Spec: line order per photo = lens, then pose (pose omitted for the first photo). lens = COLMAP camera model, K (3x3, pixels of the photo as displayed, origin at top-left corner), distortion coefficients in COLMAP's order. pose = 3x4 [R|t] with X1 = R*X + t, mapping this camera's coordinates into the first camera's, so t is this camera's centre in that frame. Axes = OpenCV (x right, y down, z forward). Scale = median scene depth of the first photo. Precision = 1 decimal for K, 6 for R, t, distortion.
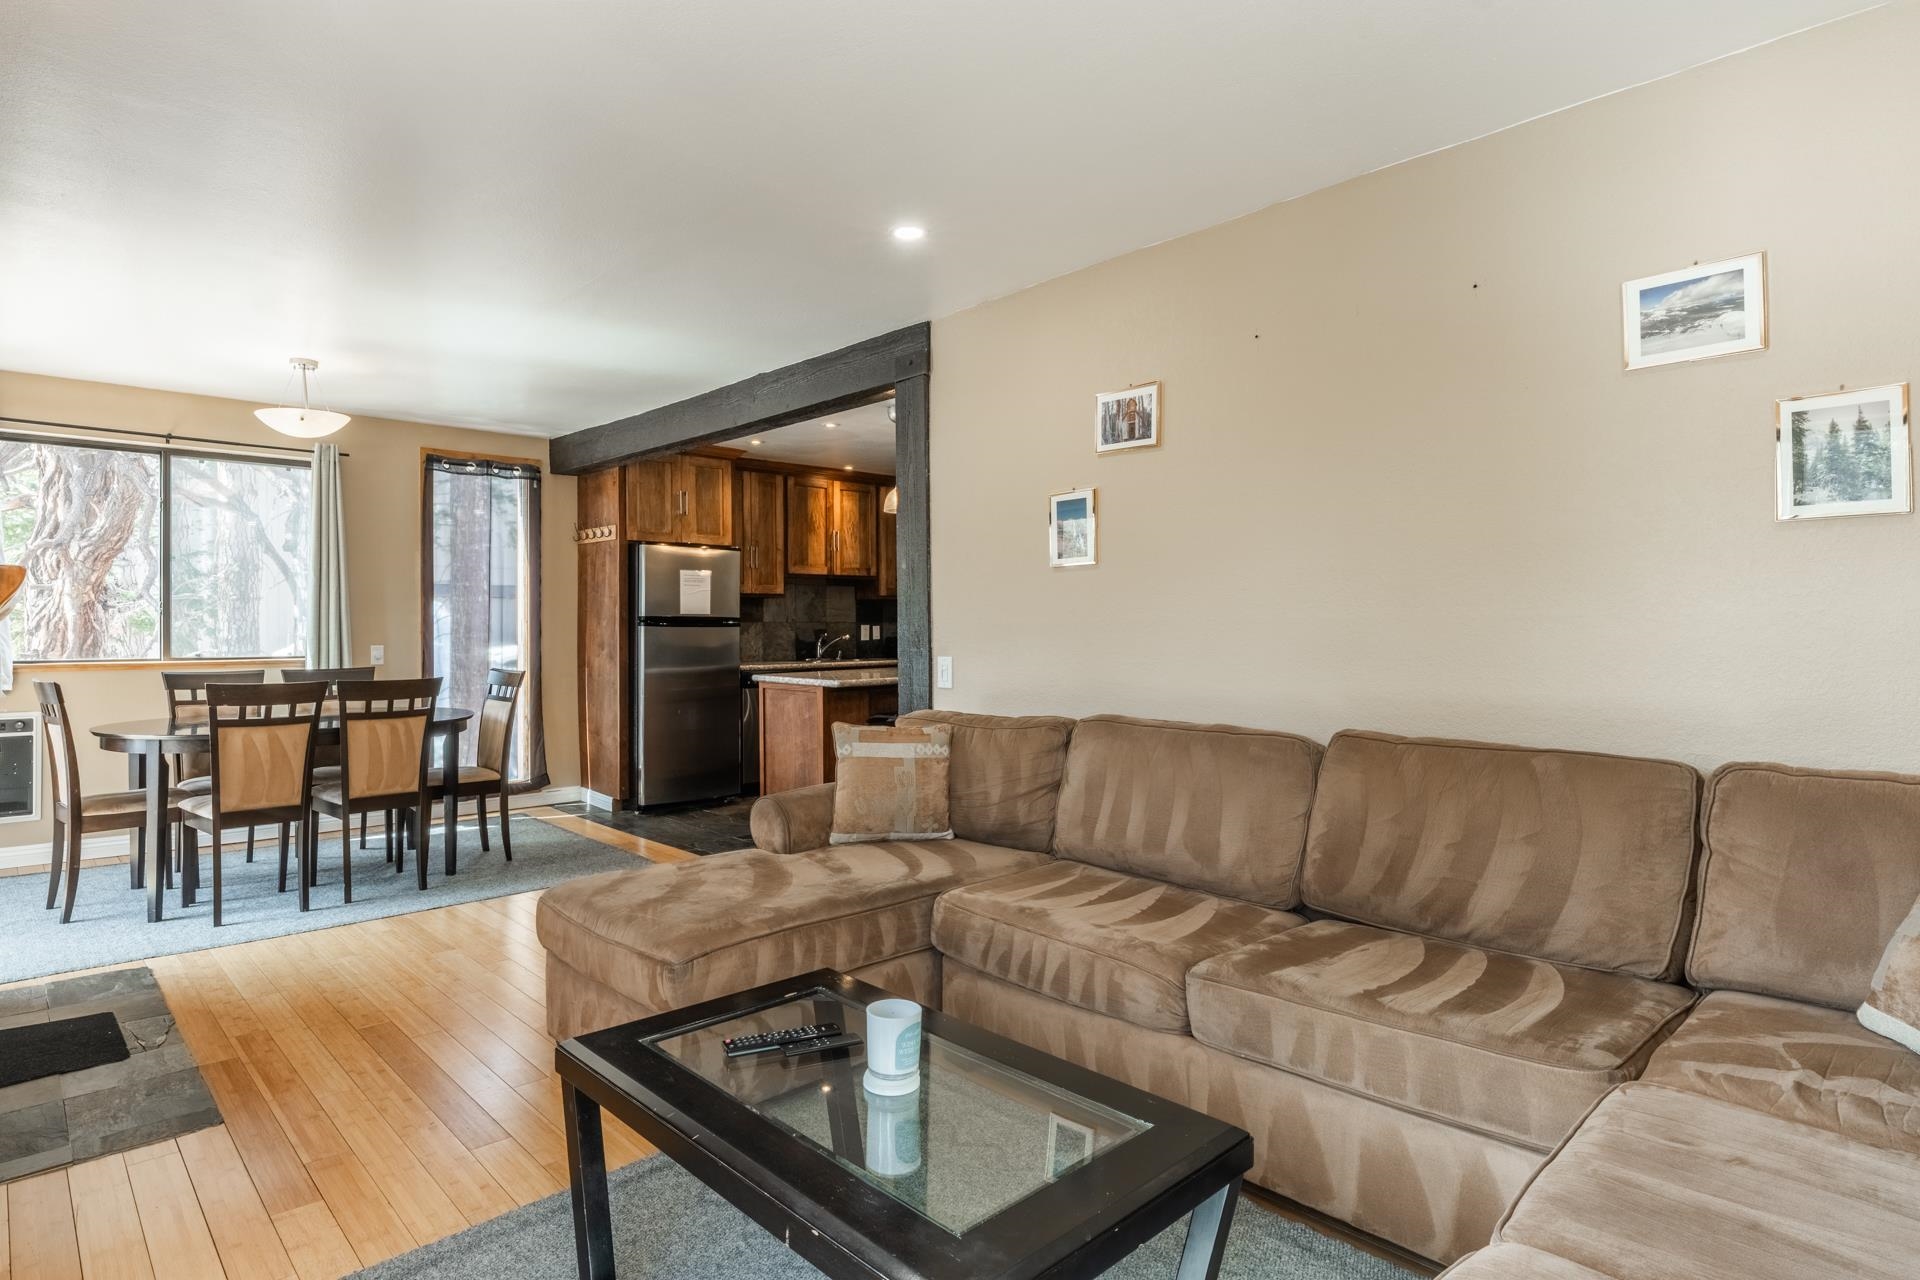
lens RADIAL K [[1015.7, 0, 935.2], [0, 1015.7, 620.5], [0, 0, 1]] dist [-0.004540, -0.000901]
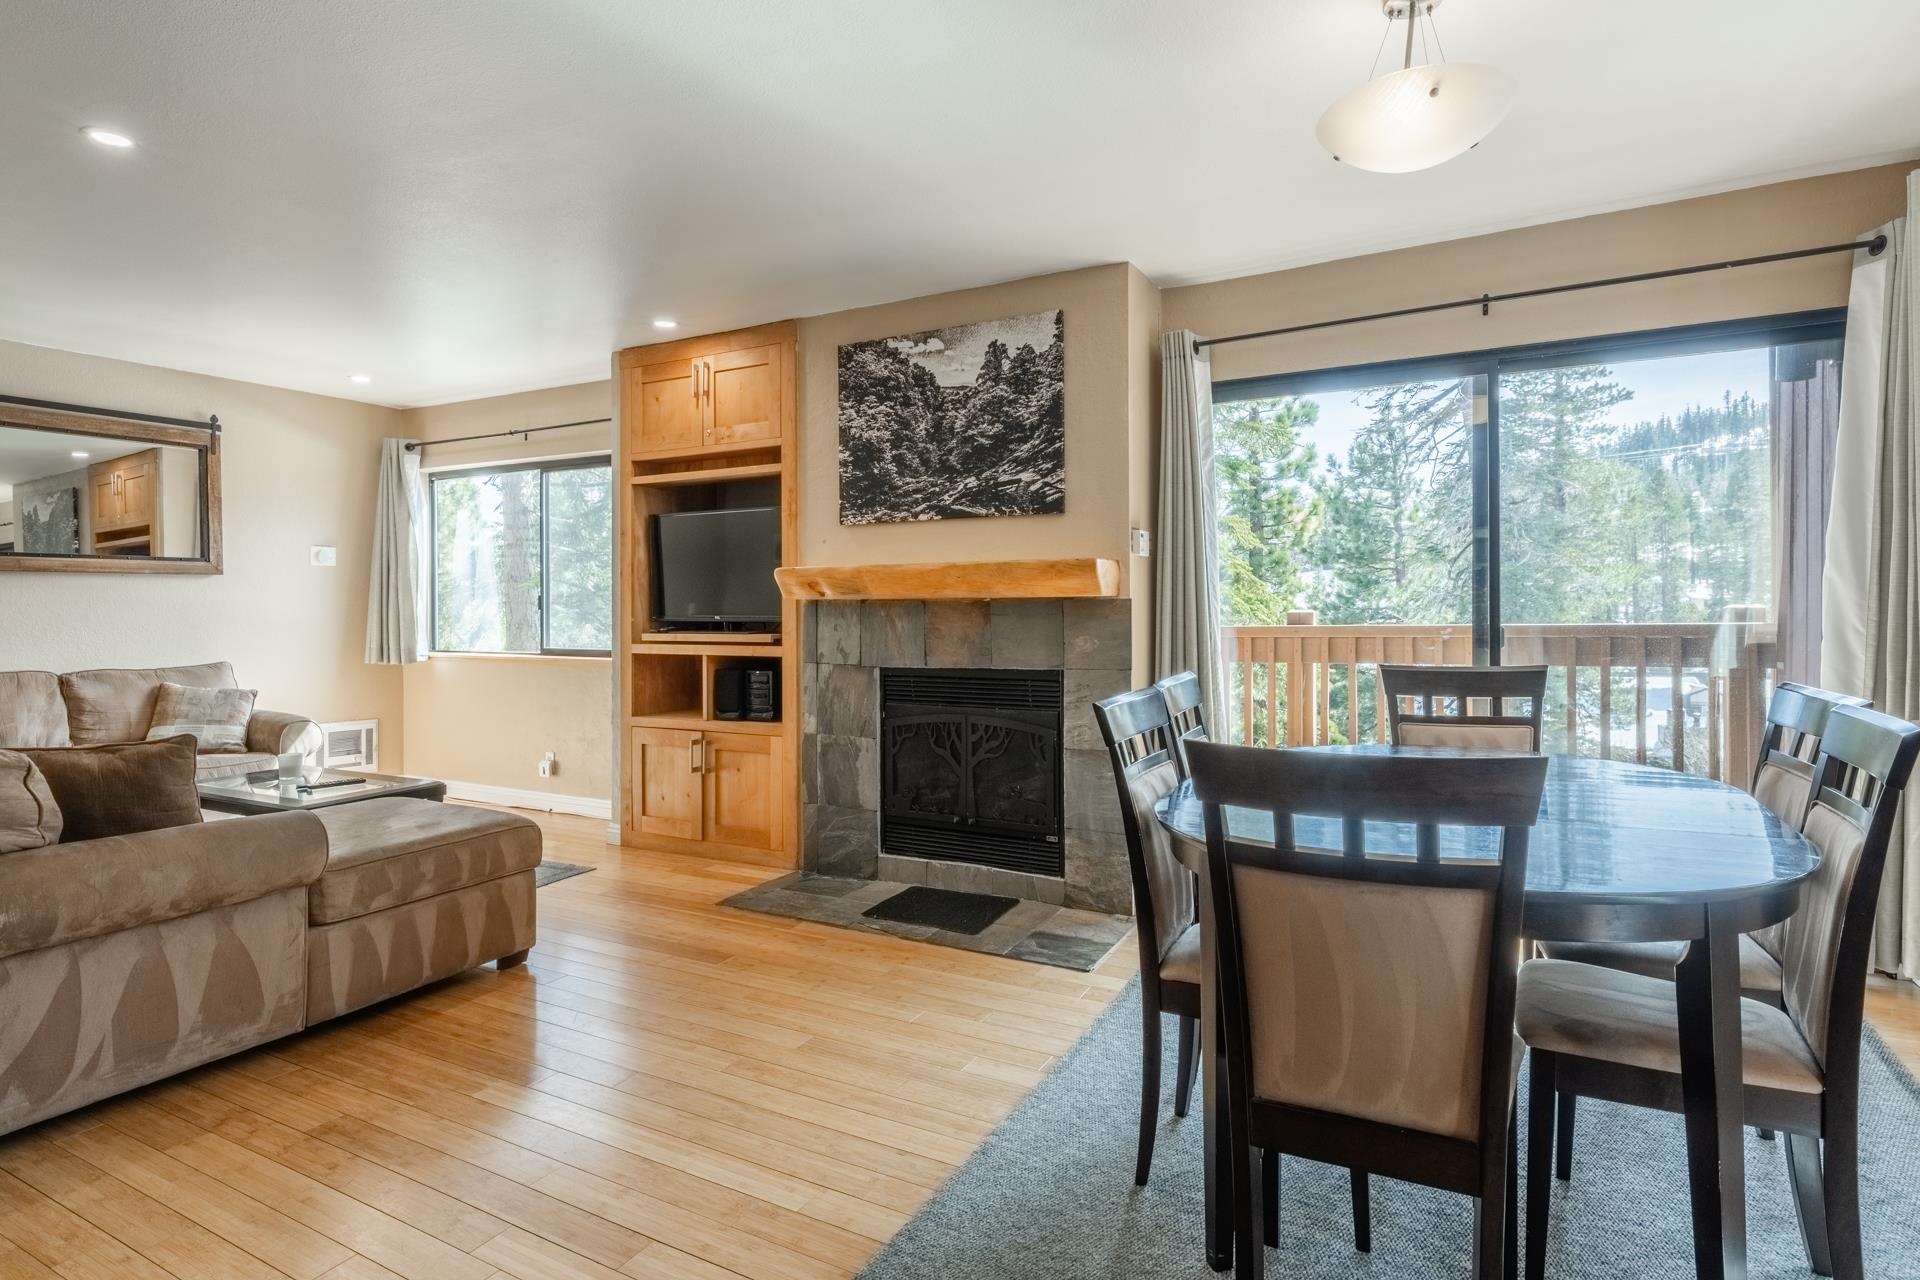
lens RADIAL K [[1015.7, 0, 926.0], [0, 1015.7, 621.1], [0, 0, 1]] dist [-0.004540, -0.000901]
pose [[-0.951860, 0.015186, -0.306157, -0.197922], [0.013003, 0.999873, 0.009168, 0.011345], [0.306257, 0.004745, -0.951937, 0.972518]]
